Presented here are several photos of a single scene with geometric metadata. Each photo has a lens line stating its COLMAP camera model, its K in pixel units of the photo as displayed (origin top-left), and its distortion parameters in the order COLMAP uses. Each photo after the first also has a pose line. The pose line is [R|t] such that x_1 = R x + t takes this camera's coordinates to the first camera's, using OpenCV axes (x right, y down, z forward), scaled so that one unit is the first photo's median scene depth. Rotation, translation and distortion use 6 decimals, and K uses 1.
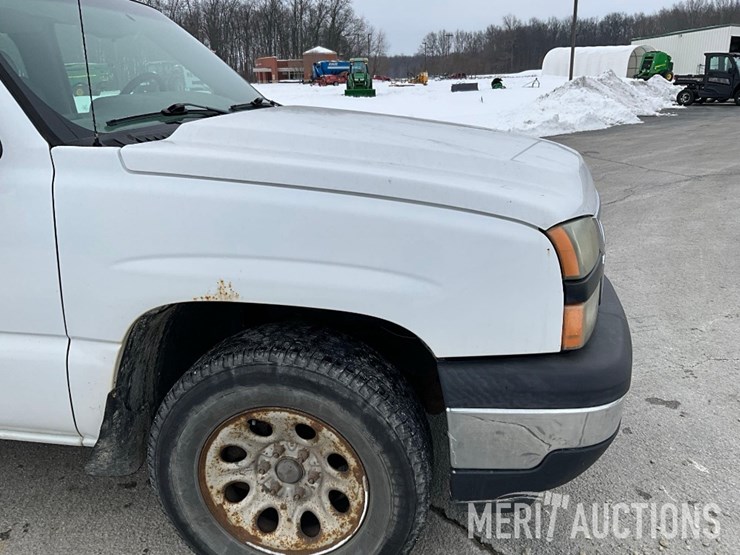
lens RADIAL K [[610.8, 0, 367.4], [0, 610.8, 278.5], [0, 0, 1]] dist [0.083357, -0.148566]
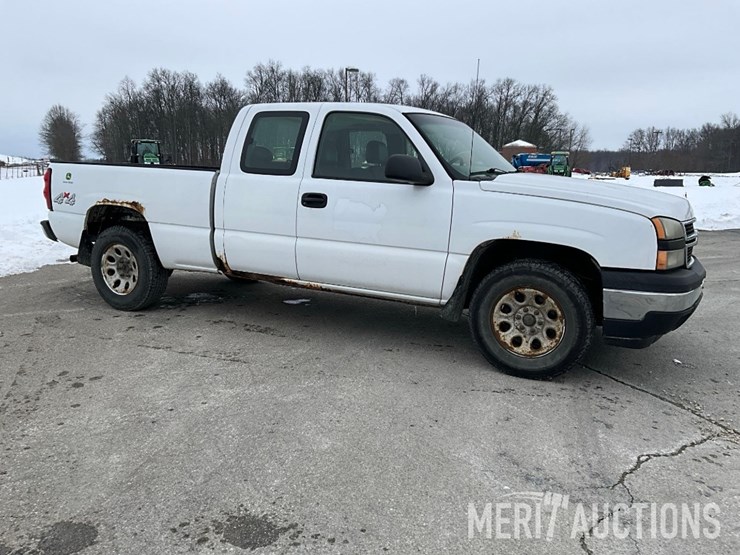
lens RADIAL K [[610.8, 0, 367.4], [0, 610.8, 278.5], [0, 0, 1]] dist [0.083357, -0.148566]
pose [[0.952522, 0.091829, -0.290290, -0.047609], [-0.130443, 0.984580, -0.116562, 0.489090], [0.275110, 0.148894, 0.949813, -1.352859]]
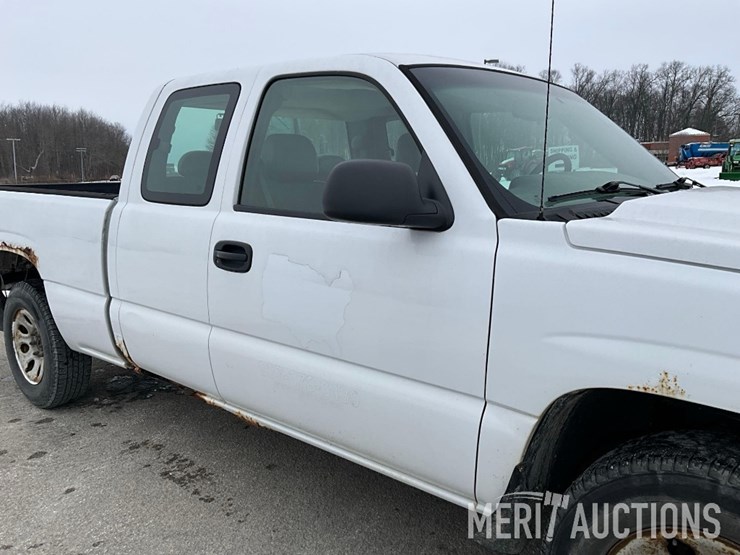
lens RADIAL K [[610.8, 0, 367.4], [0, 610.8, 278.5], [0, 0, 1]] dist [0.083357, -0.148566]
pose [[0.857053, 0.095739, -0.506256, -0.138744], [-0.158953, 0.983787, -0.083049, 0.010385], [0.490097, 0.151649, 0.858375, -0.003997]]
